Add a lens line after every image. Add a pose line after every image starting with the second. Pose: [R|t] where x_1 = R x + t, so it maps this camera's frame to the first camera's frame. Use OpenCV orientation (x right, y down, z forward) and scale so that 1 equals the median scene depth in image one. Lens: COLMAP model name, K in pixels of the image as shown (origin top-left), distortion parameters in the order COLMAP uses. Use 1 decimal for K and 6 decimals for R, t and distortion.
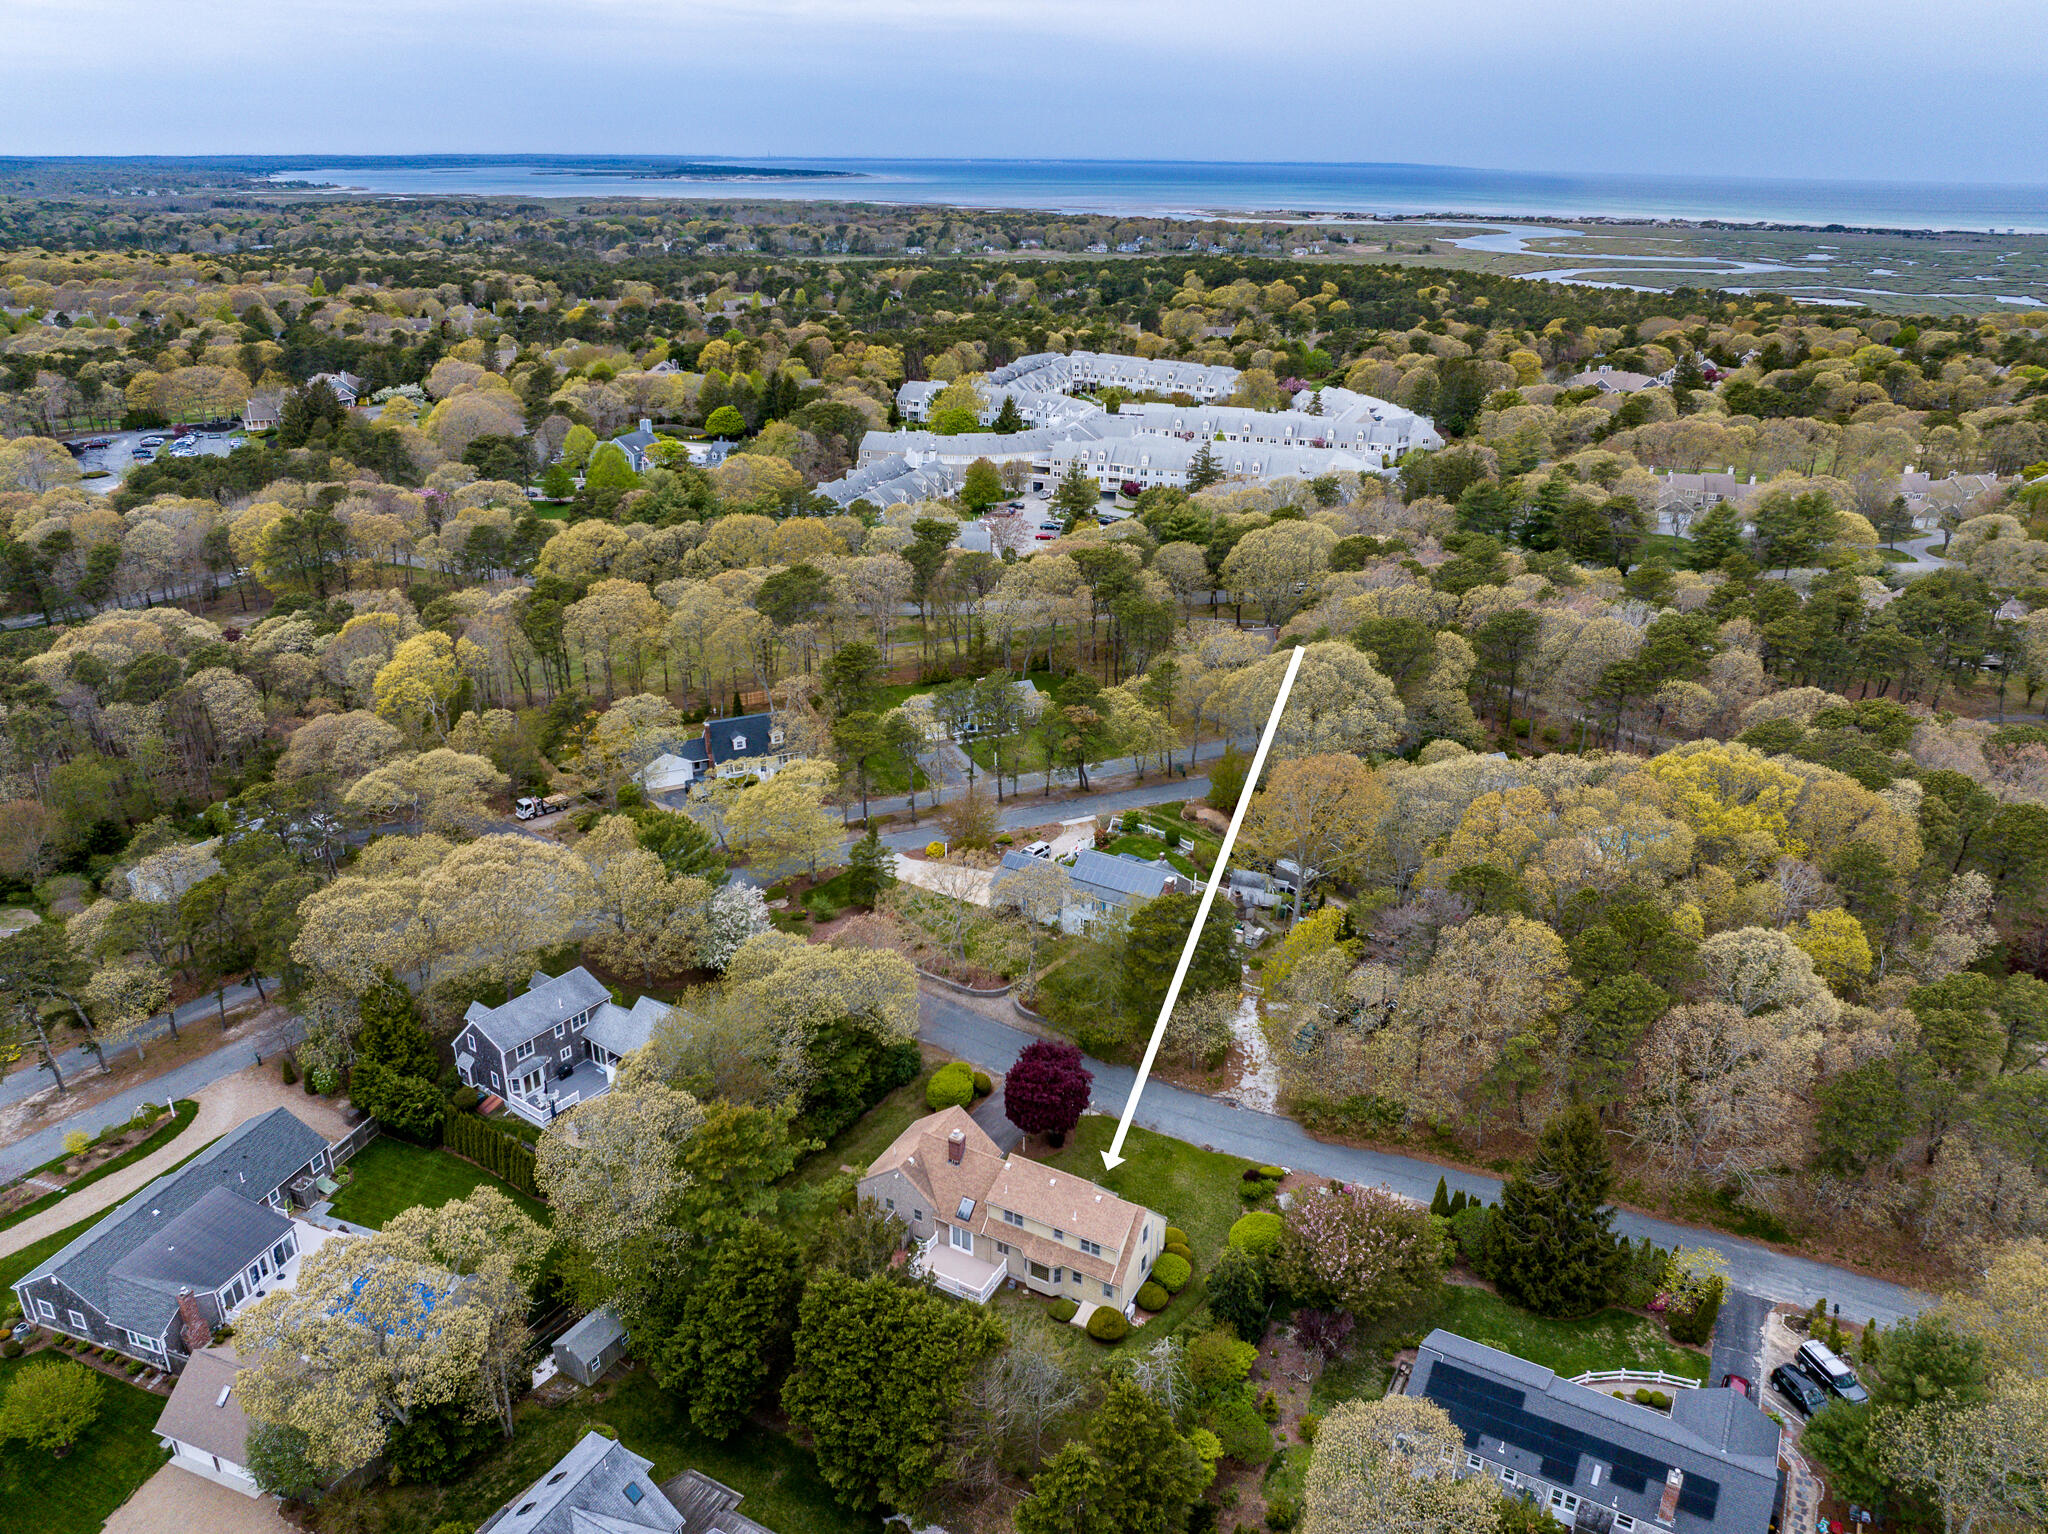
lens RADIAL K [[1454.5, 0, 1024.0], [0, 1454.5, 767.0], [0, 0, 1]] dist [-0.049961, 0.020320]
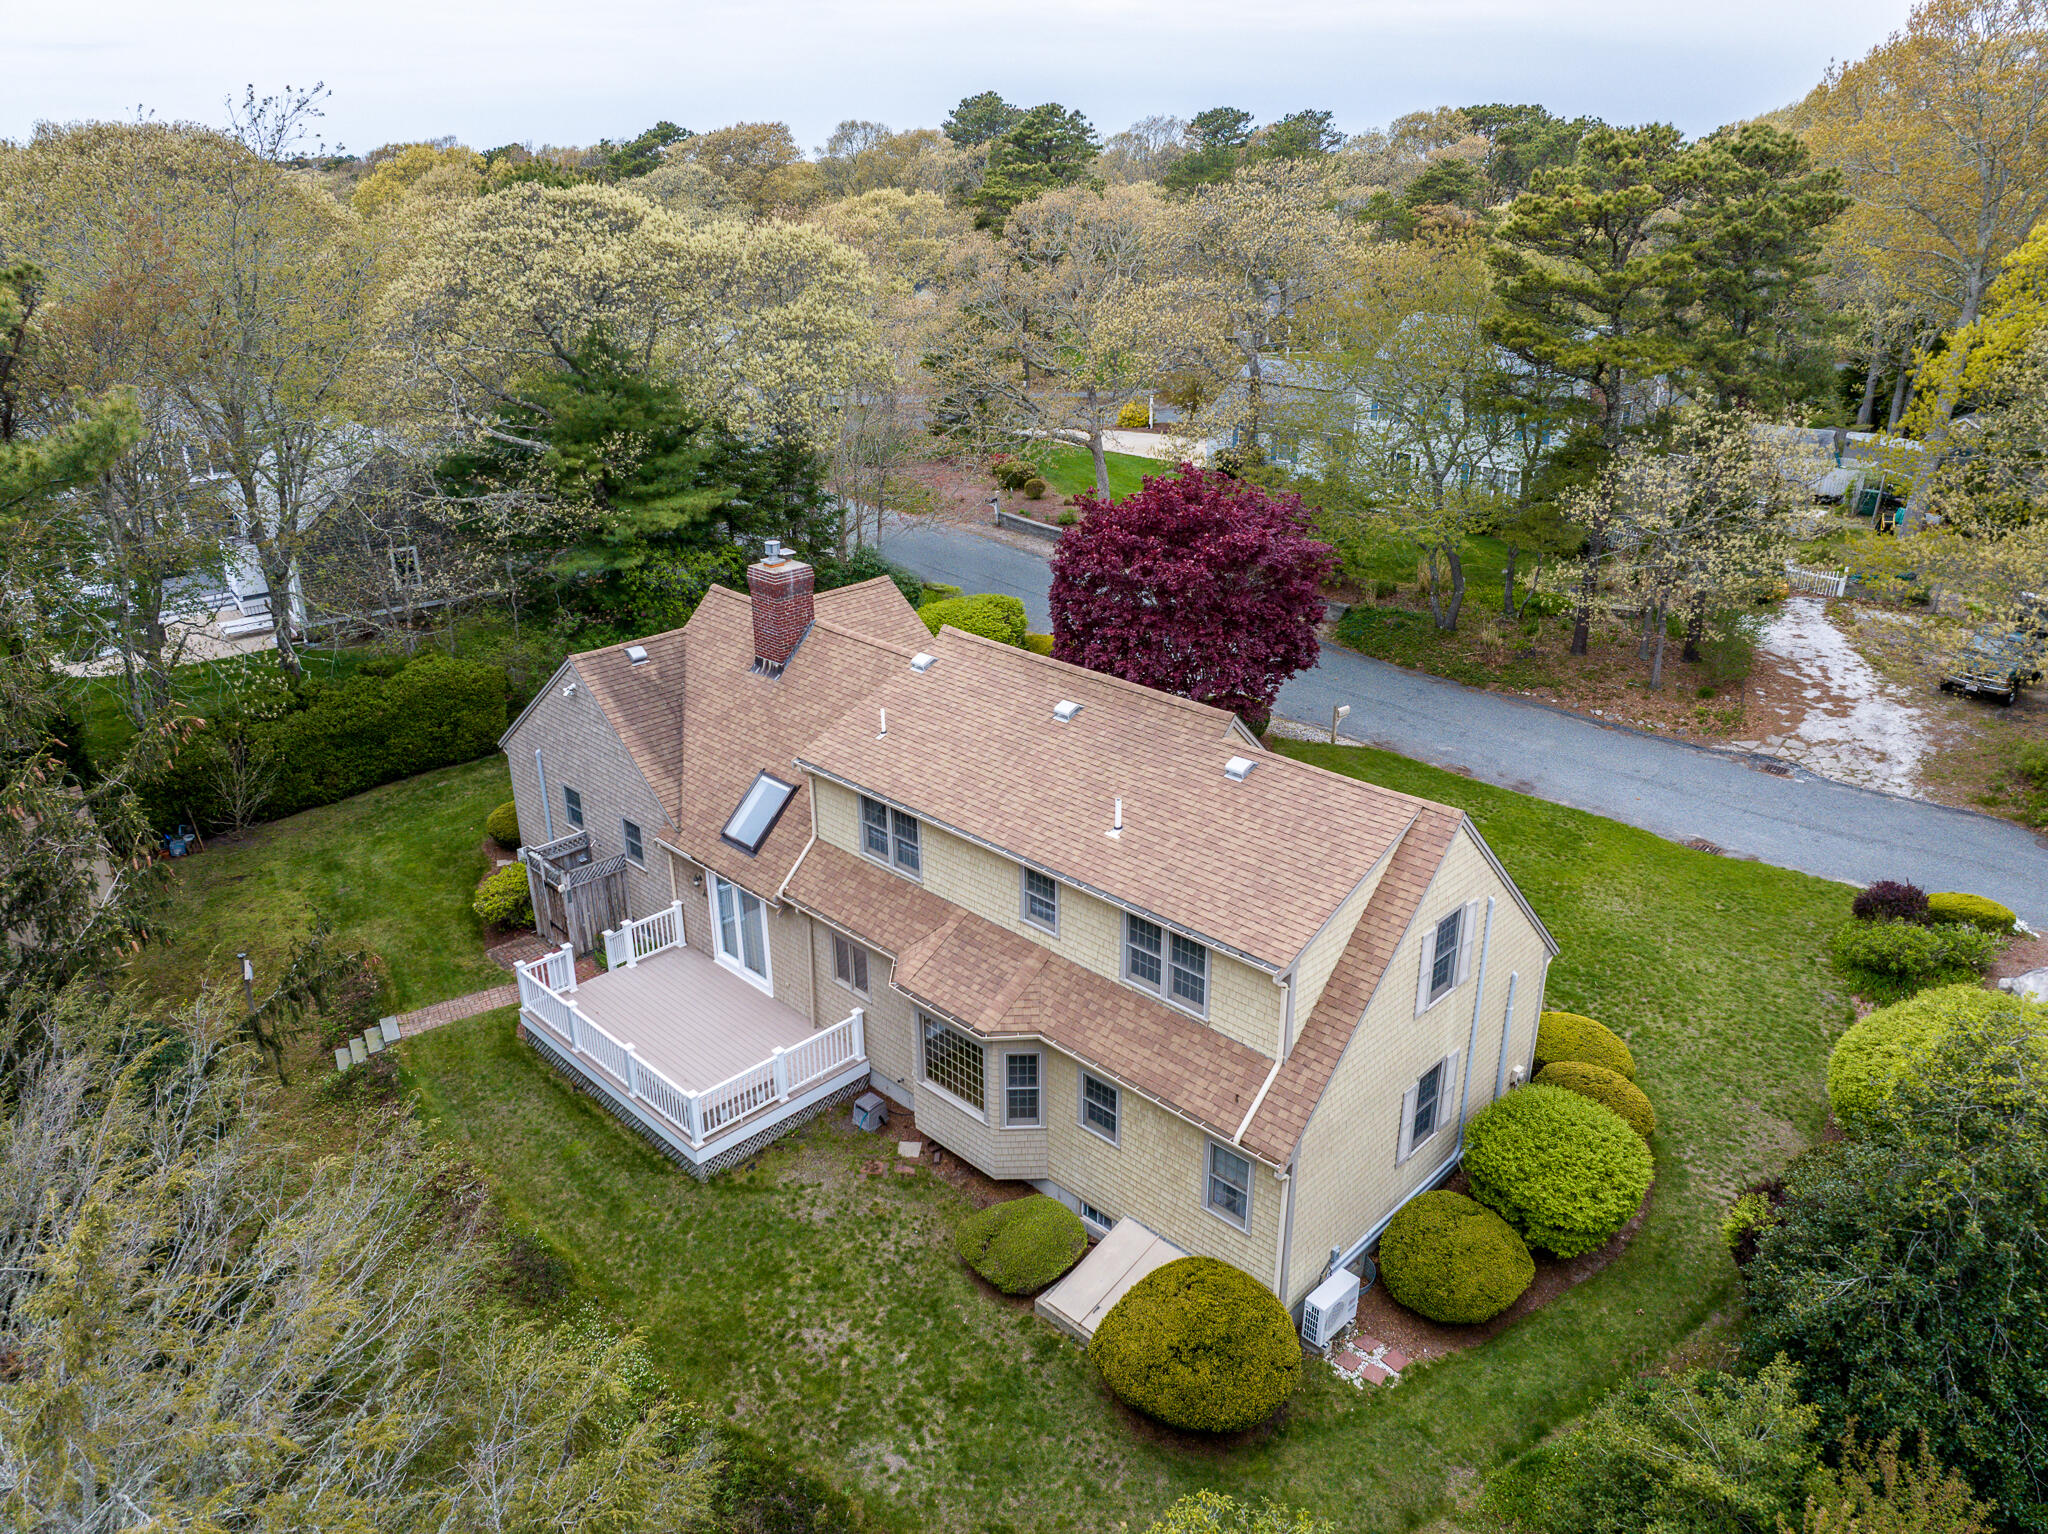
lens RADIAL K [[1450.9, 0, 1024.0], [0, 1450.9, 767.0], [0, 0, 1]] dist [-0.038786, 0.000045]
pose [[0.962856, 0.092805, -0.253567, 0.075289], [-0.093990, 0.995545, 0.007468, 0.300219], [0.253130, 0.016642, 0.967289, 0.781666]]
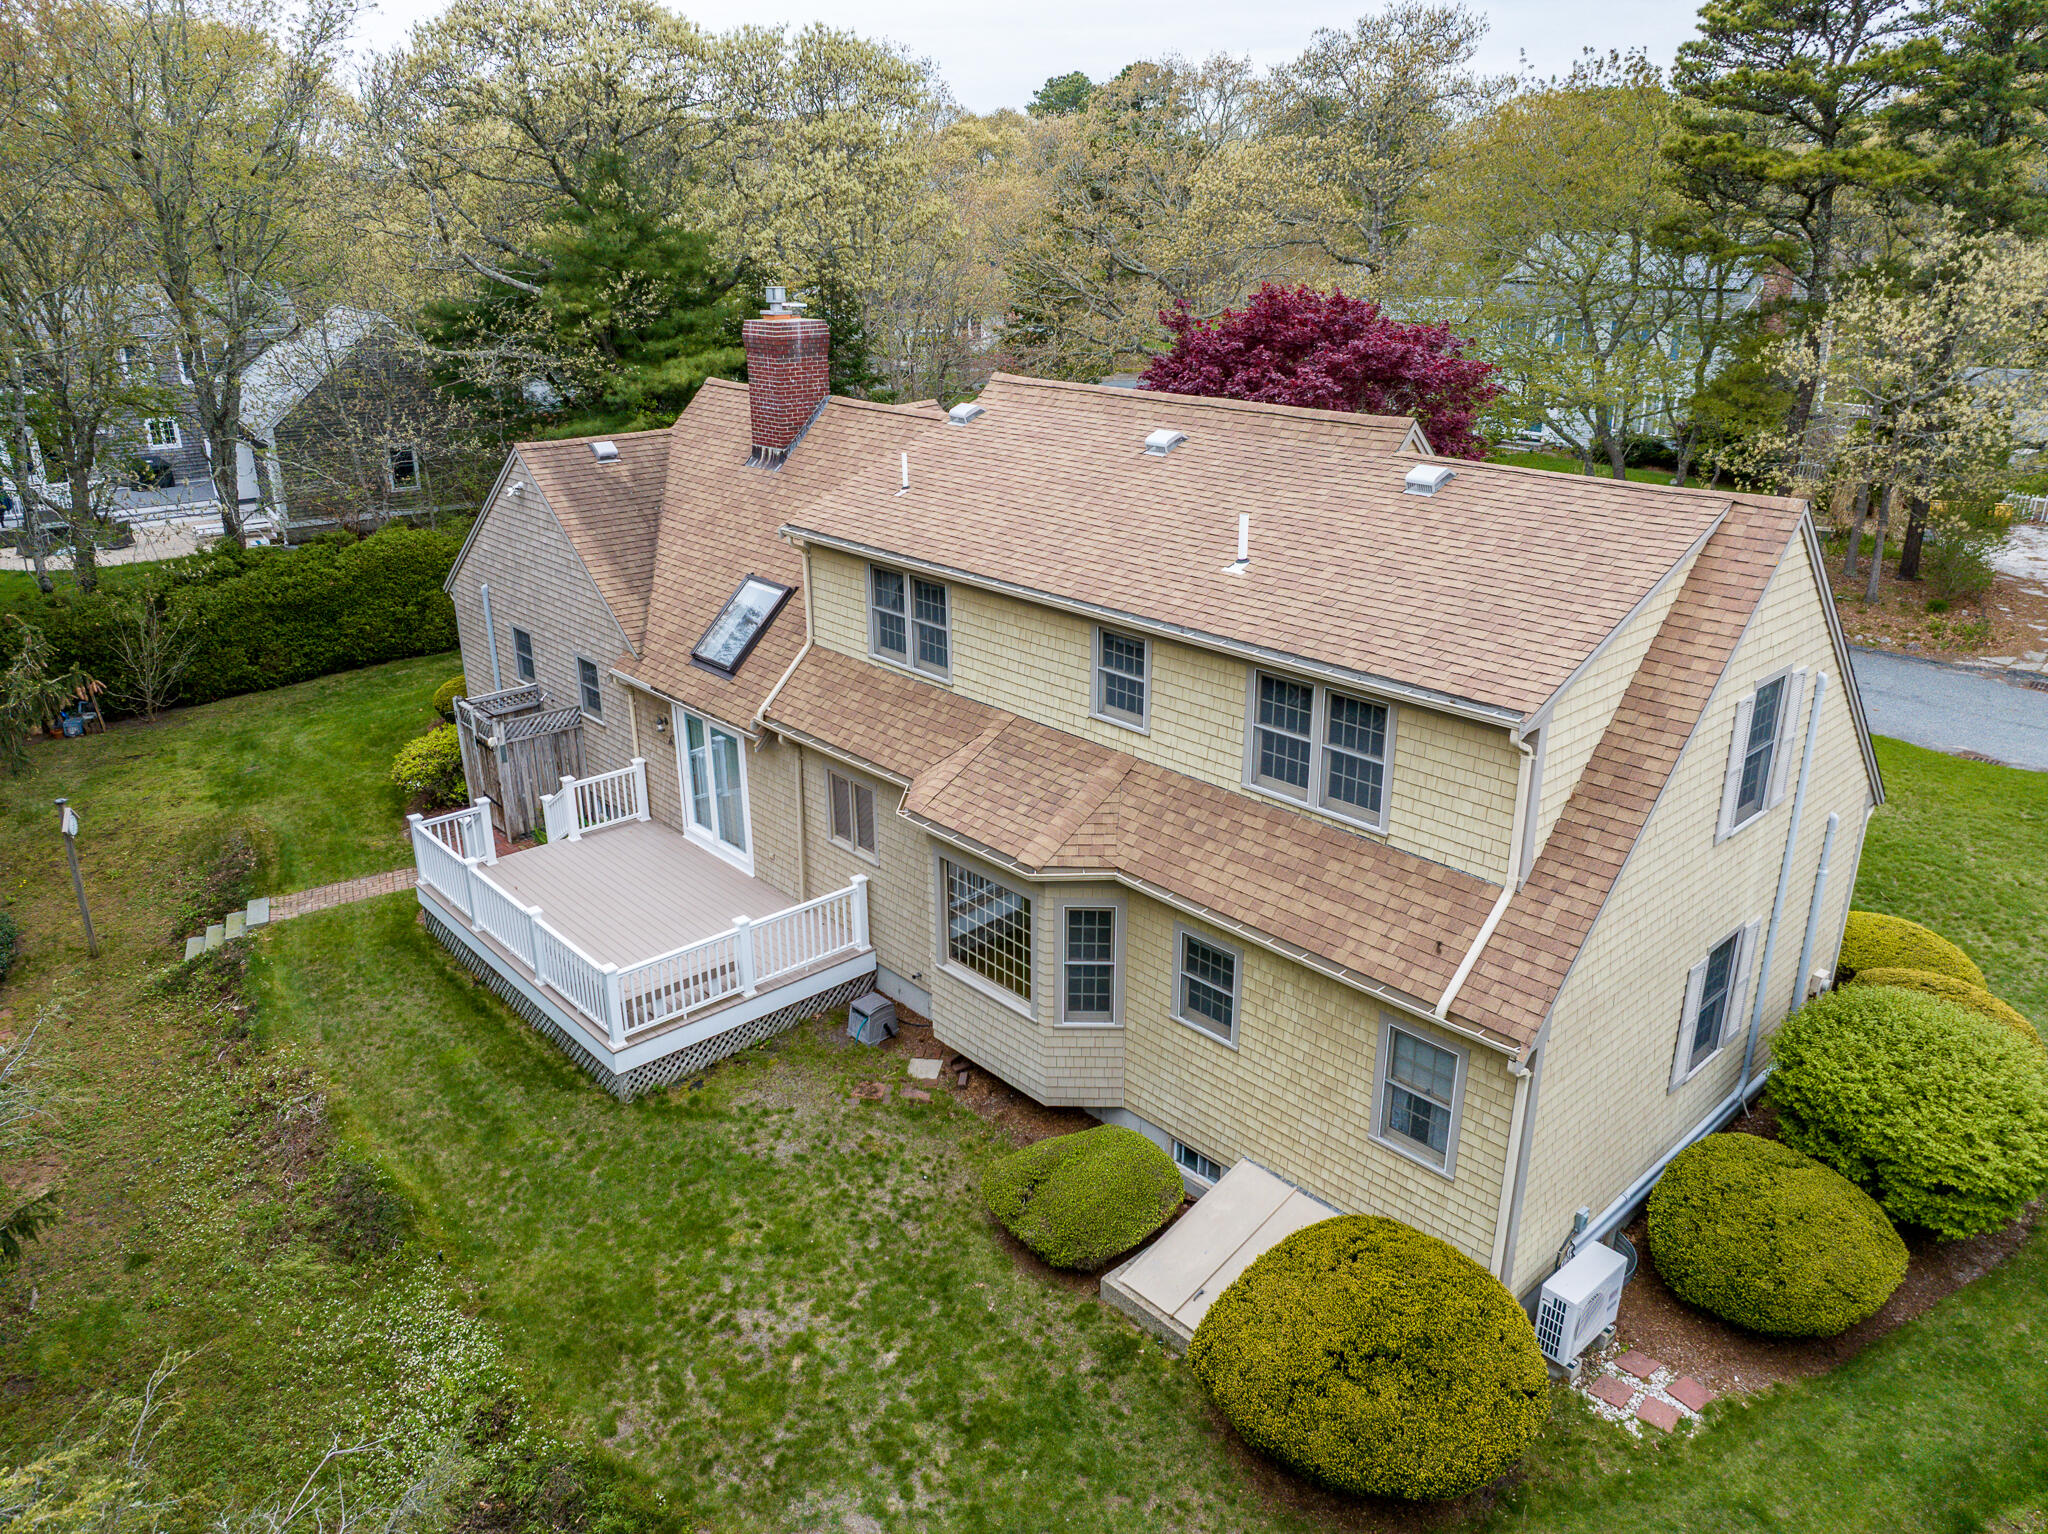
lens RADIAL K [[1454.5, 0, 1024.0], [0, 1454.5, 767.0], [0, 0, 1]] dist [-0.049961, 0.020320]
pose [[0.946279, 0.103381, -0.306380, 0.060309], [-0.115682, 0.993038, -0.022214, 0.335195], [0.301950, 0.056463, 0.951650, 0.853351]]
